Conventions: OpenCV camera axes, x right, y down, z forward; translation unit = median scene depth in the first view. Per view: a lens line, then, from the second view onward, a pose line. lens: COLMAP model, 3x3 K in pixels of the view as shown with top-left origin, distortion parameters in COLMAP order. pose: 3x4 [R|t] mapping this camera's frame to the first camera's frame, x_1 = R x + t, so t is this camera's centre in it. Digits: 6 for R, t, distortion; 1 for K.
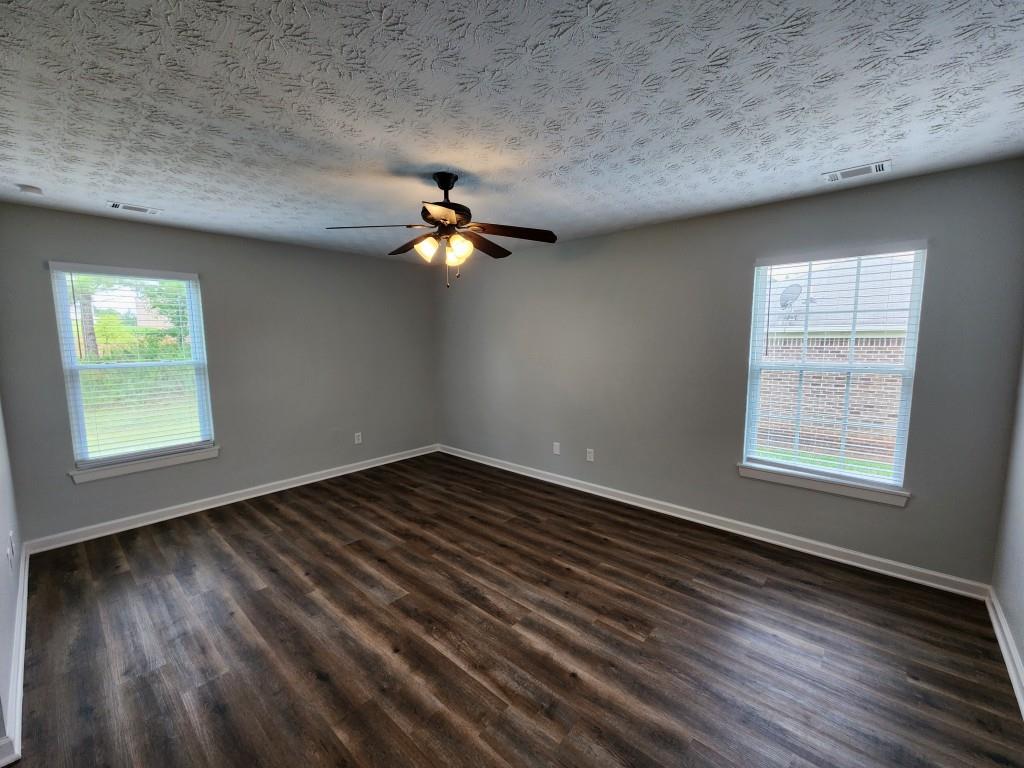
lens RADIAL K [[422.0, 0, 508.3], [0, 422.0, 383.1], [0, 0, 1]] dist [0.001298, -0.000833]
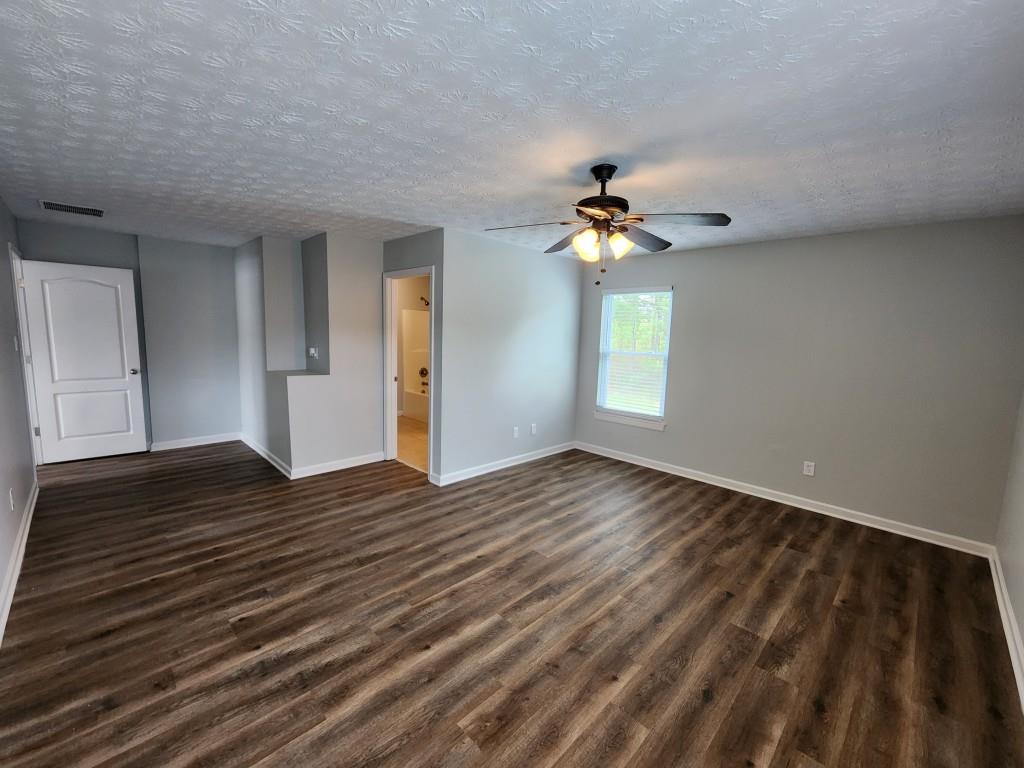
lens RADIAL K [[422.0, 0, 507.8], [0, 422.0, 384.6], [0, 0, 1]] dist [0.001298, -0.000833]
pose [[-0.051878, 0.134520, -0.989552, 0.774080], [-0.137912, 0.980427, 0.140510, -0.102295], [0.989085, 0.143760, -0.032310, 0.787162]]
